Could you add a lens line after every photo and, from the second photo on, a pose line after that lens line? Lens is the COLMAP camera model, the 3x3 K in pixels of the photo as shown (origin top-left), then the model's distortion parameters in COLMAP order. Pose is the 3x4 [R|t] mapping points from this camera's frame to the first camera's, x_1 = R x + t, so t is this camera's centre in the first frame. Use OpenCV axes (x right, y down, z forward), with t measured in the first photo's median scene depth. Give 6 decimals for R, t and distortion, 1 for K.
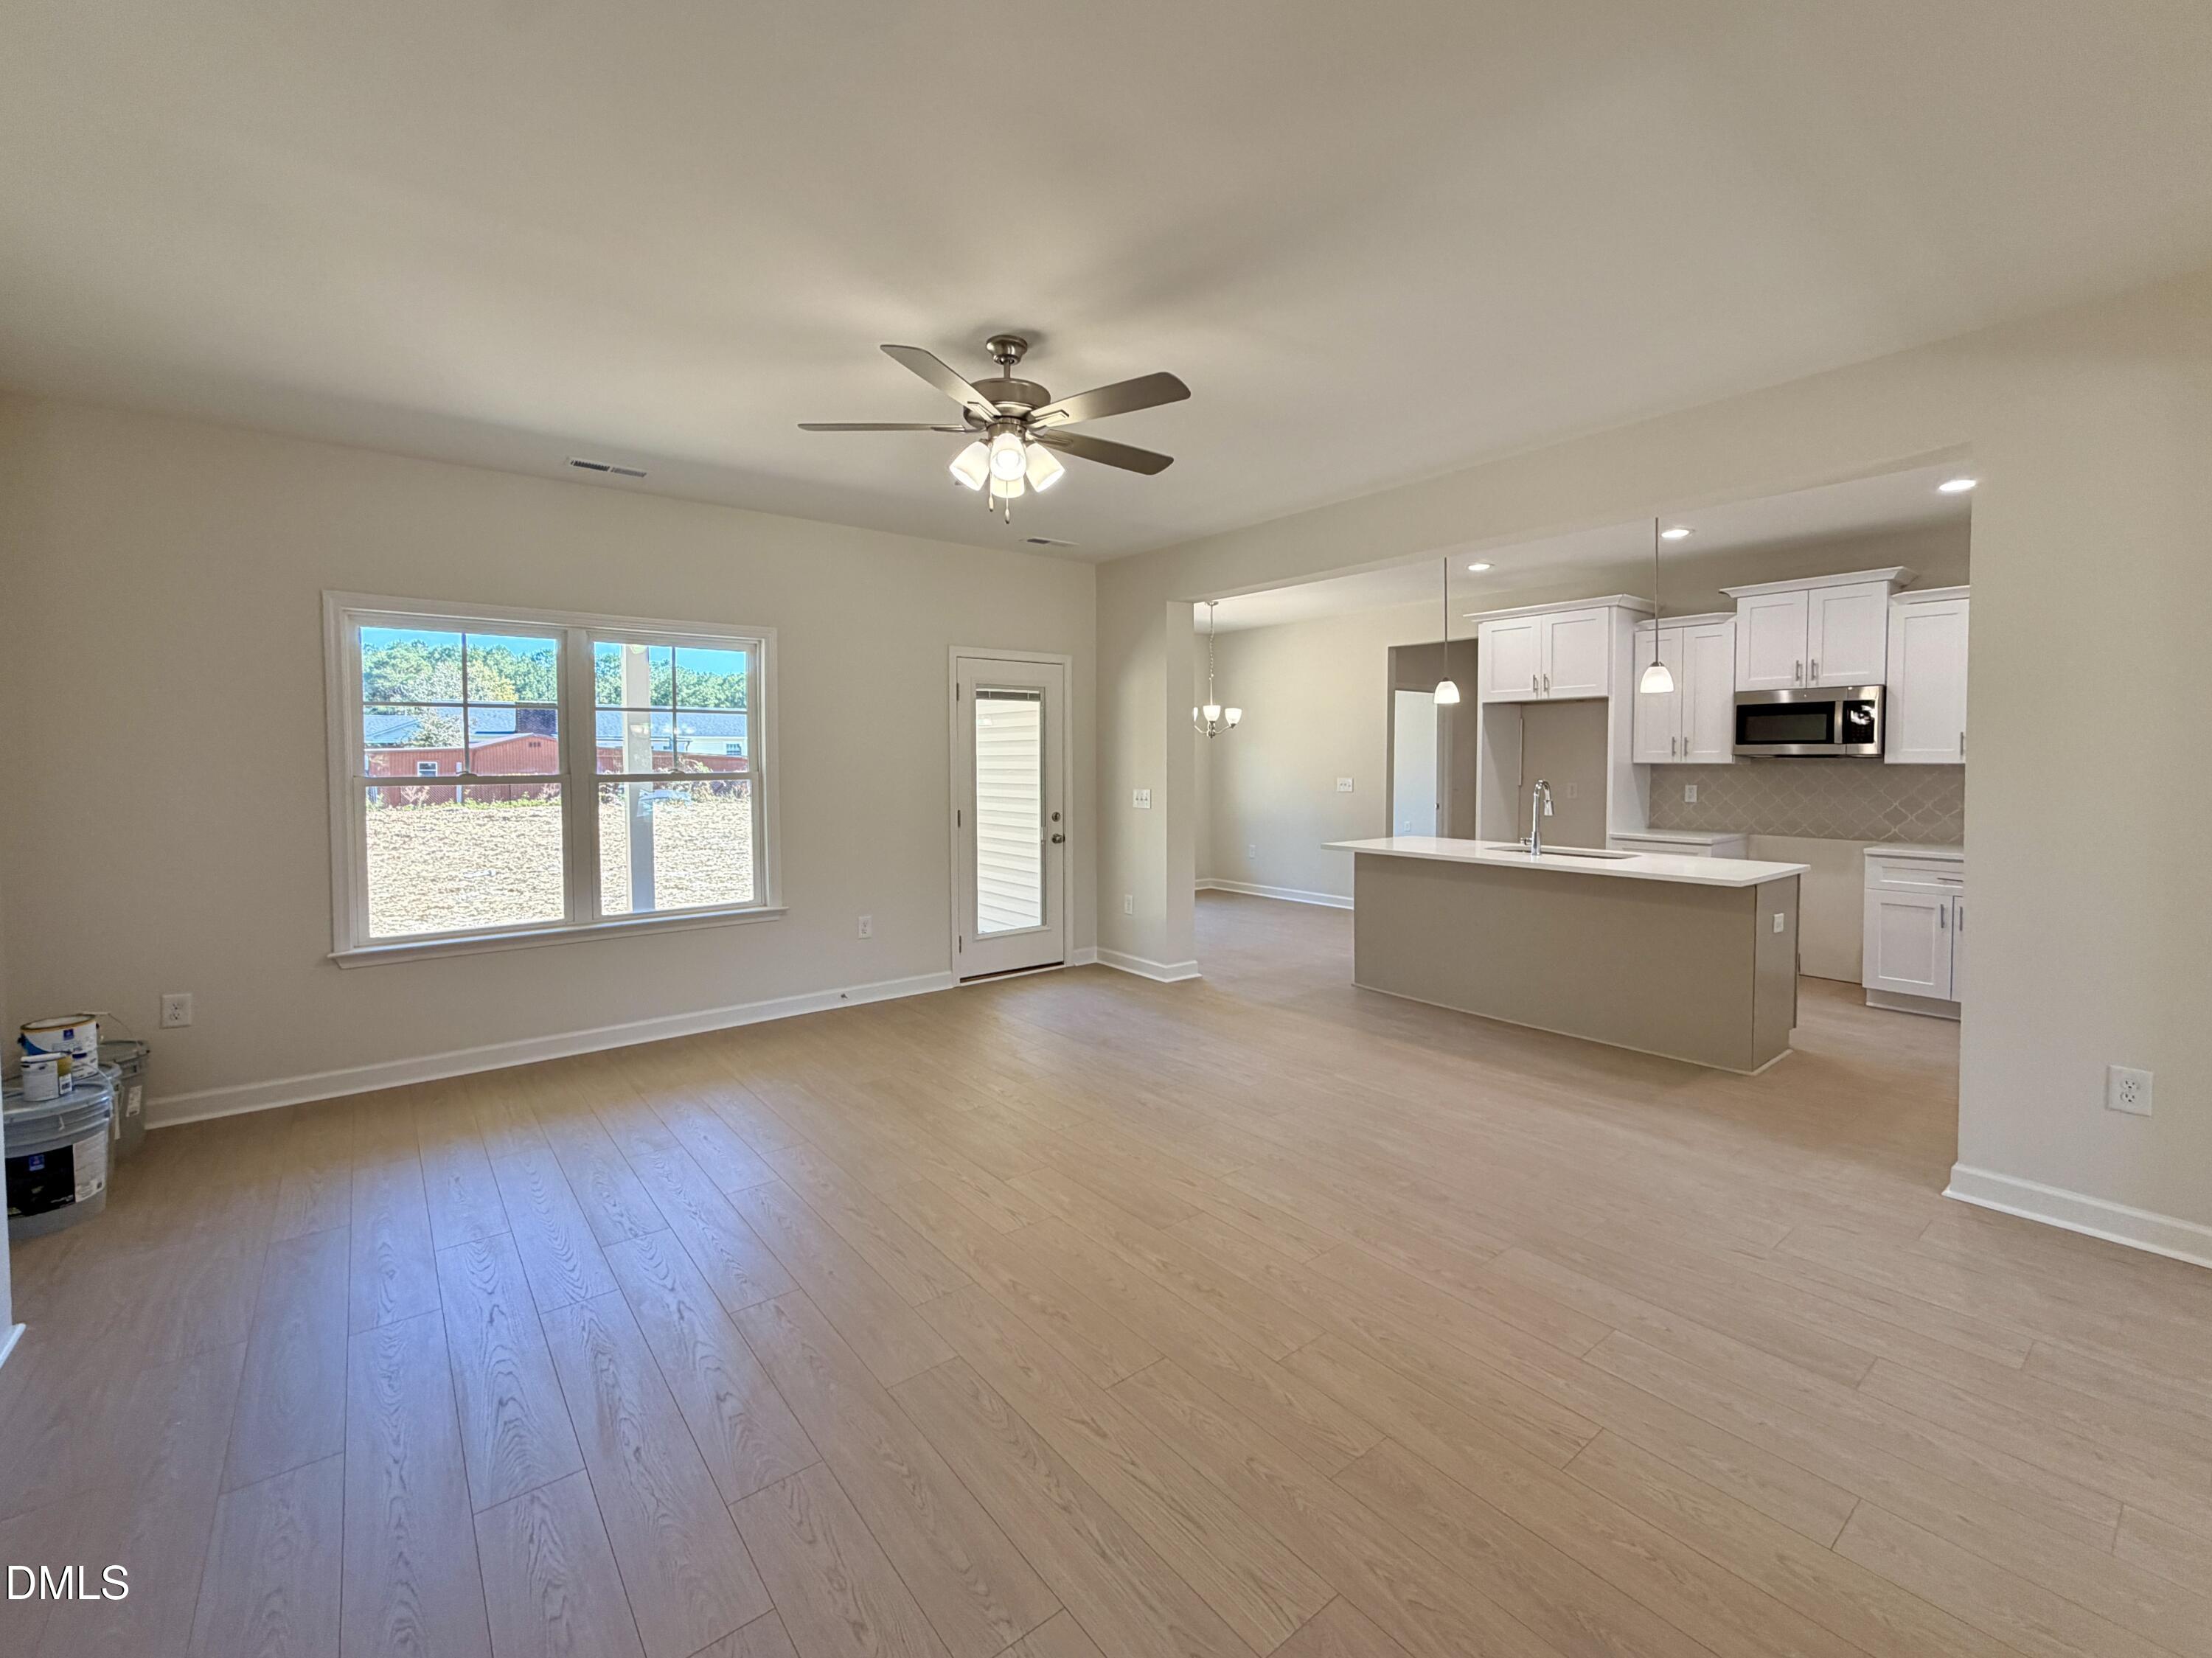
lens RADIAL K [[936.0, 0, 1103.7], [0, 936.0, 794.9], [0, 0, 1]] dist [-0.001116, 0.000118]
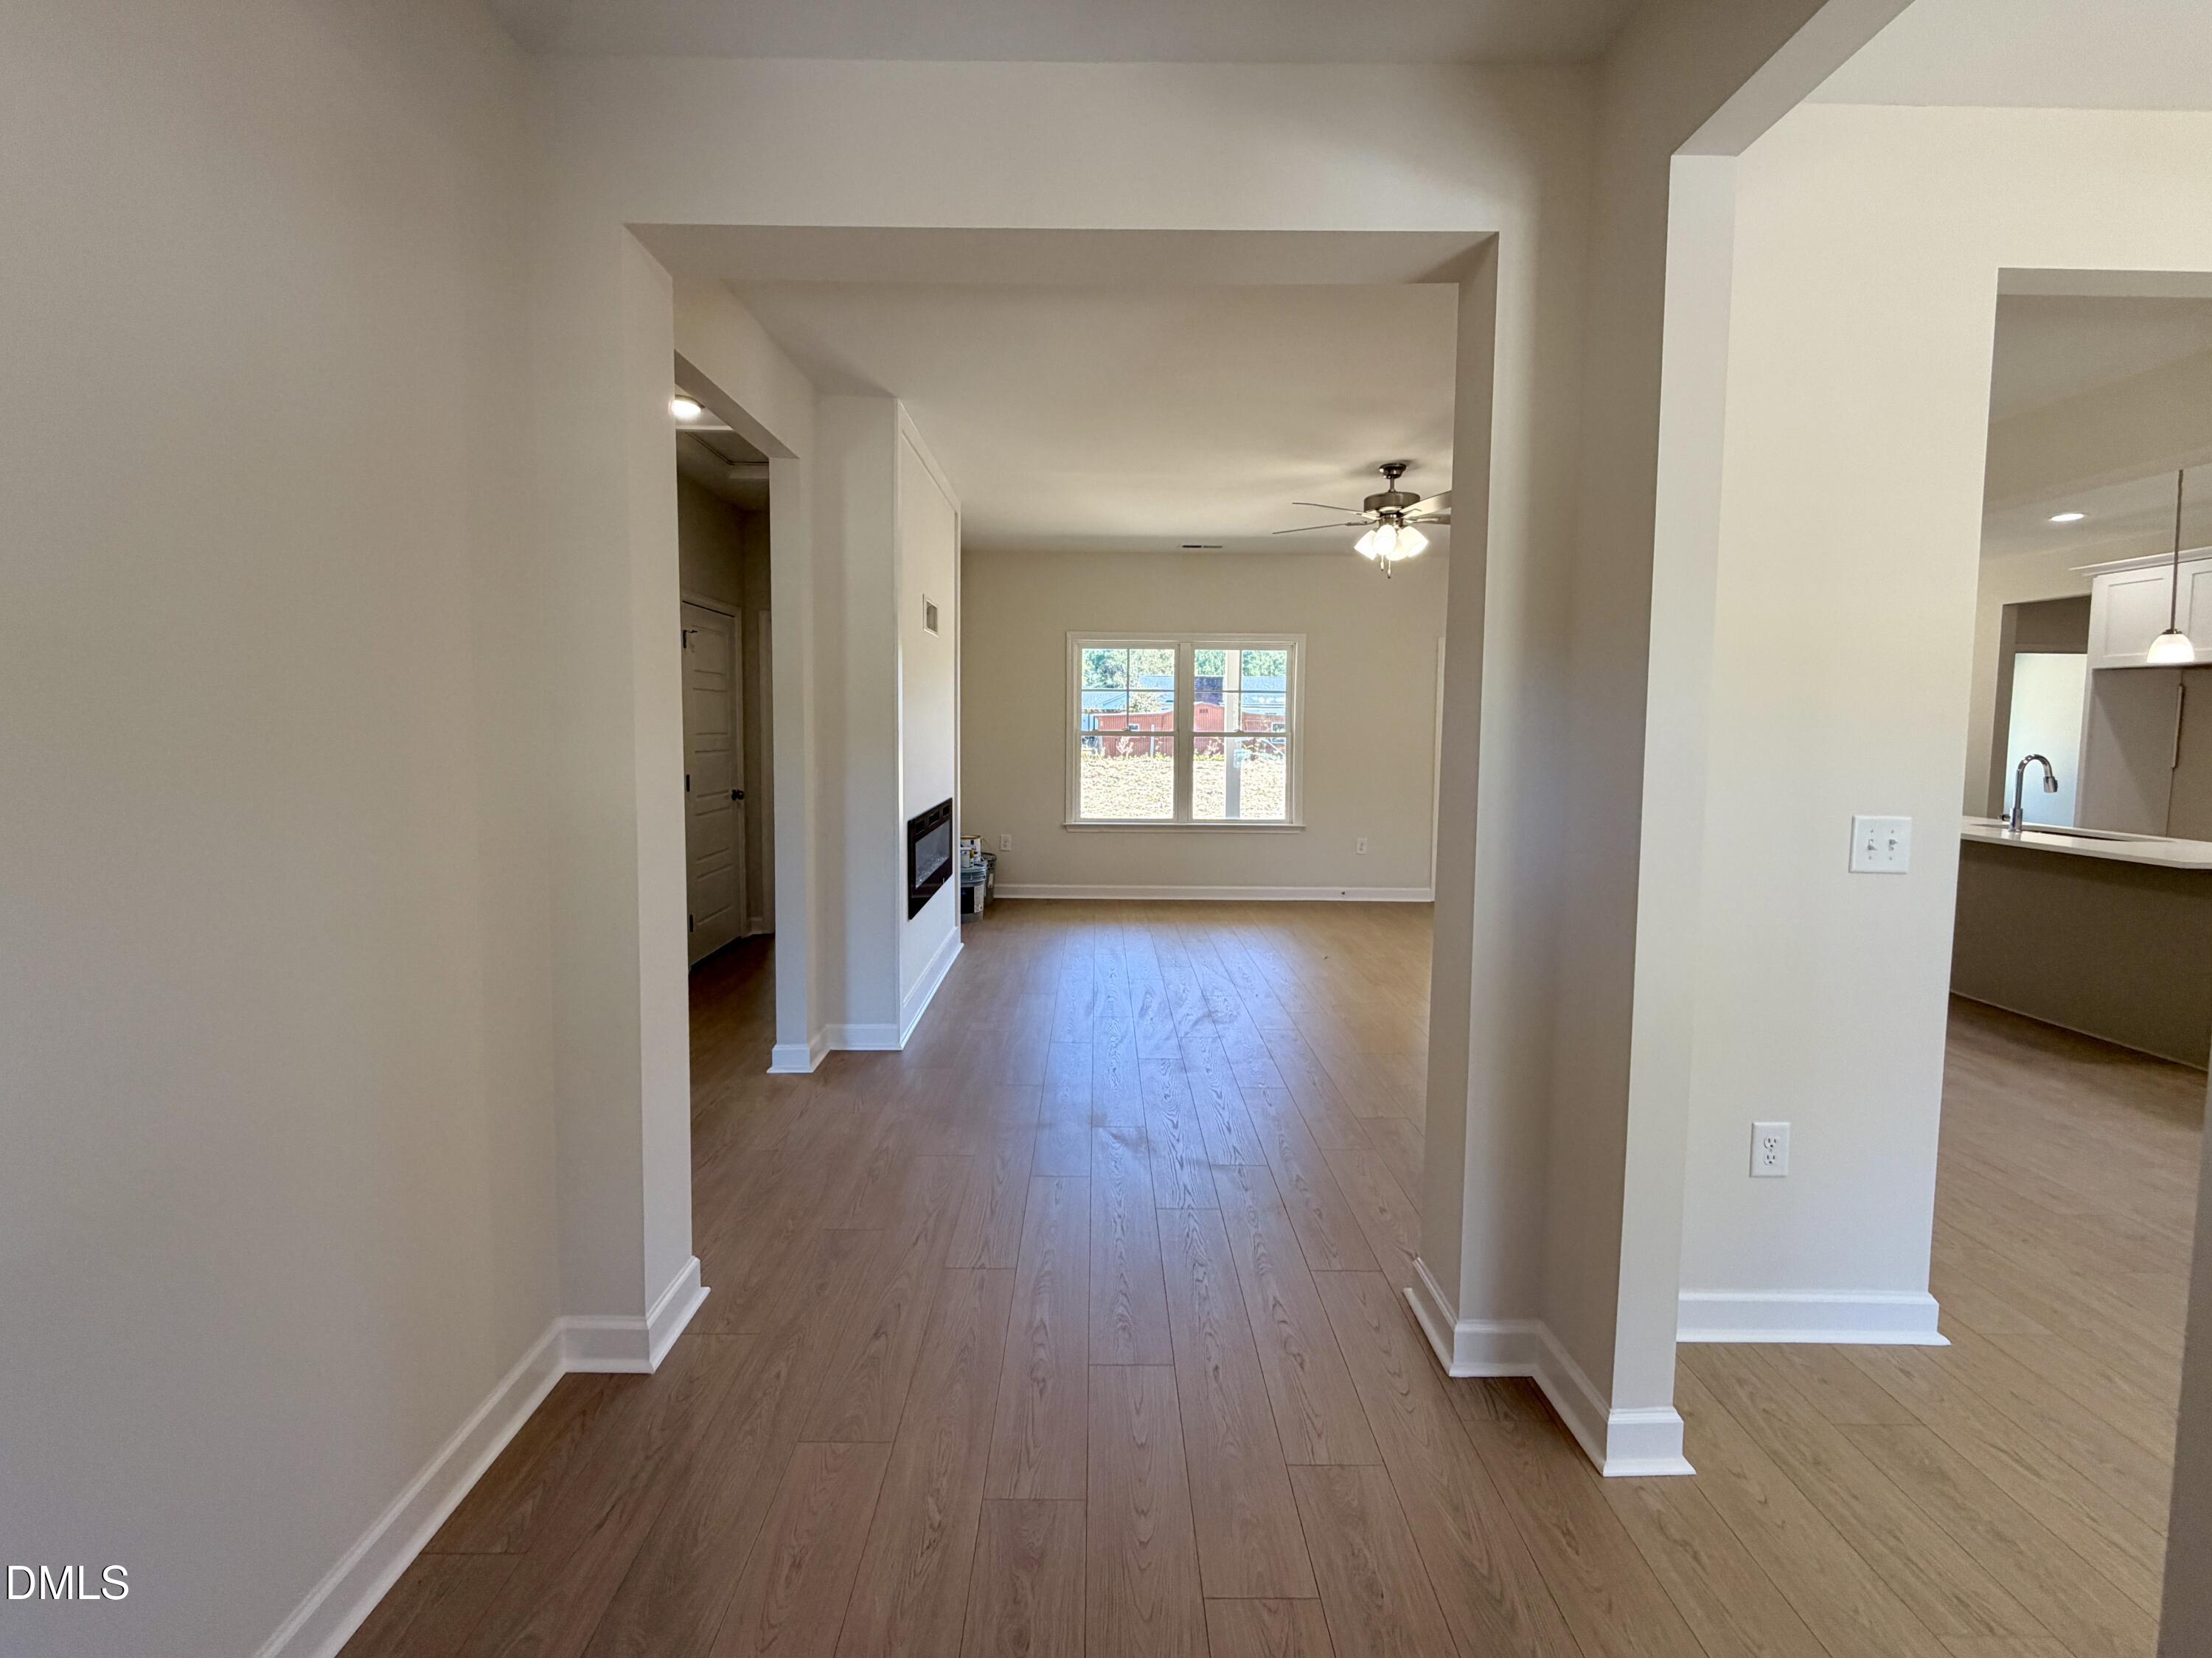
lens RADIAL K [[936.0, 0, 1103.7], [0, 936.0, 794.9], [0, 0, 1]] dist [-0.001116, 0.000118]
pose [[0.787728, 0.058742, -0.613217, 0.348533], [-0.036814, 0.998153, 0.048326, 0.015871], [0.614923, -0.015493, 0.788435, -0.392401]]
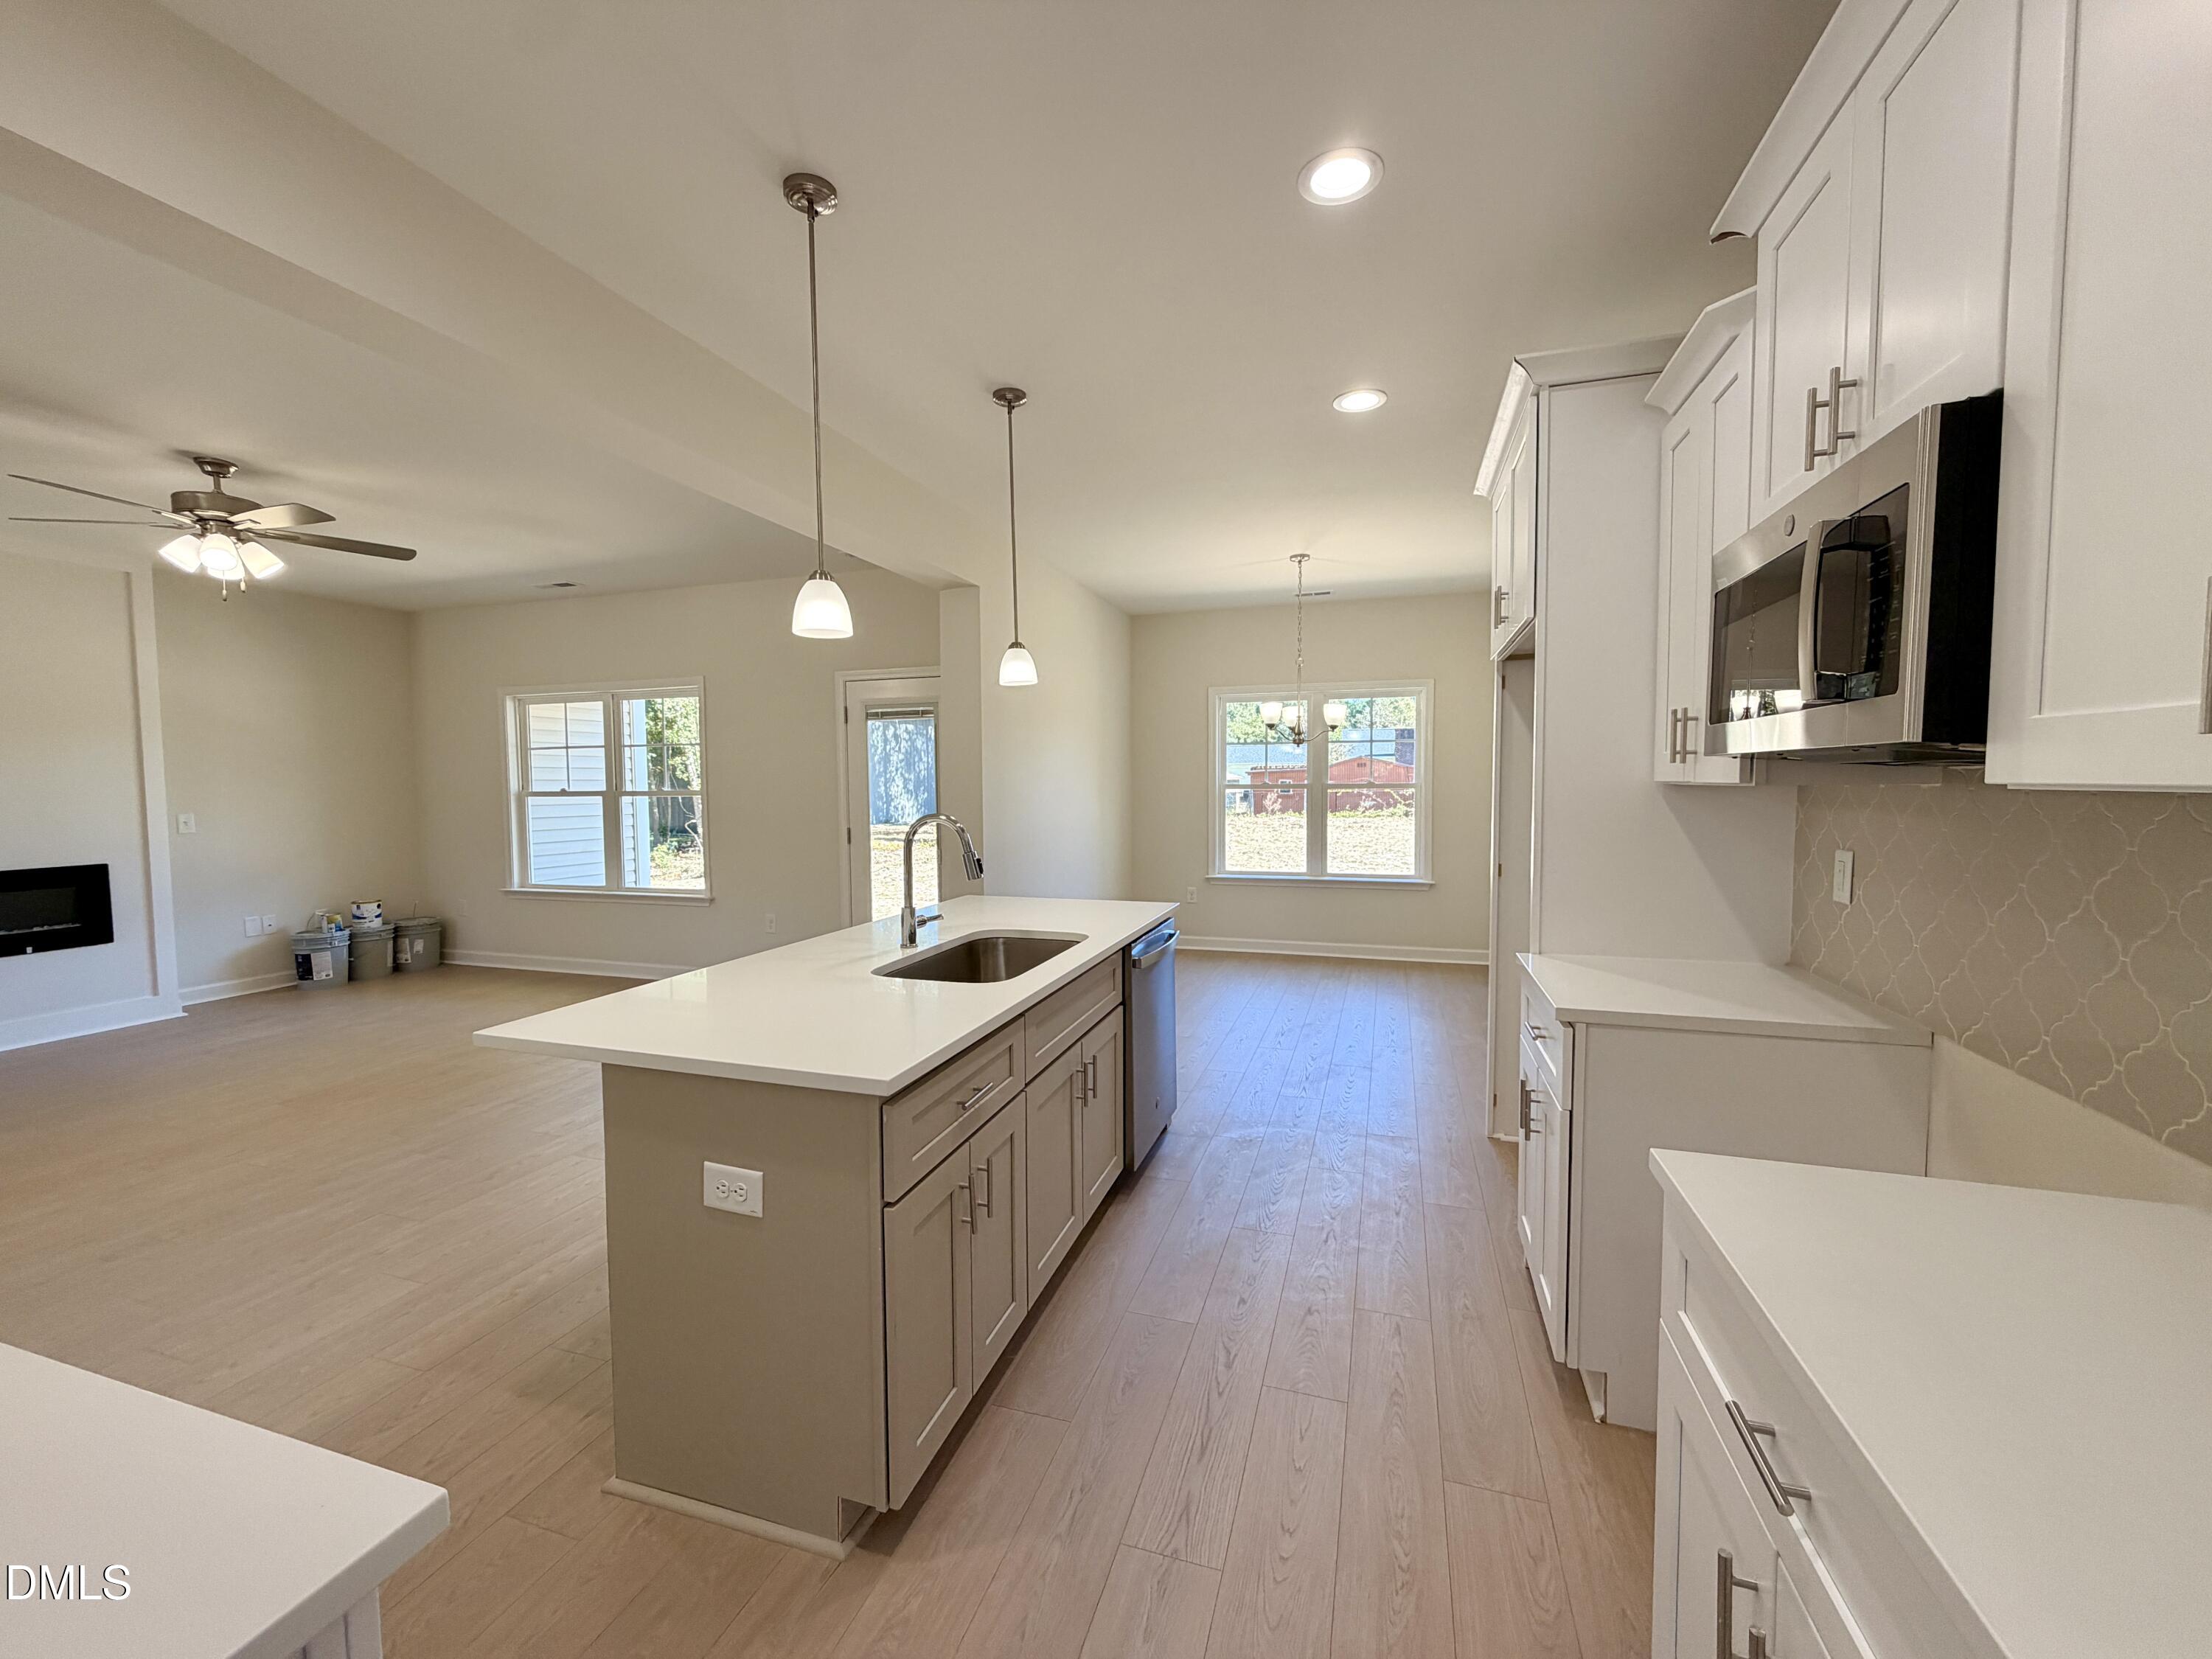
lens RADIAL K [[882.5, 0, 1101.1], [0, 882.5, 829.5], [0, 0, 1]] dist [-0.001053, 0.000209]
pose [[0.549452, 0.044450, -0.834342, 1.077613], [-0.025683, 0.999011, 0.036309, -0.032057], [0.835131, 0.001479, 0.550050, 0.897901]]
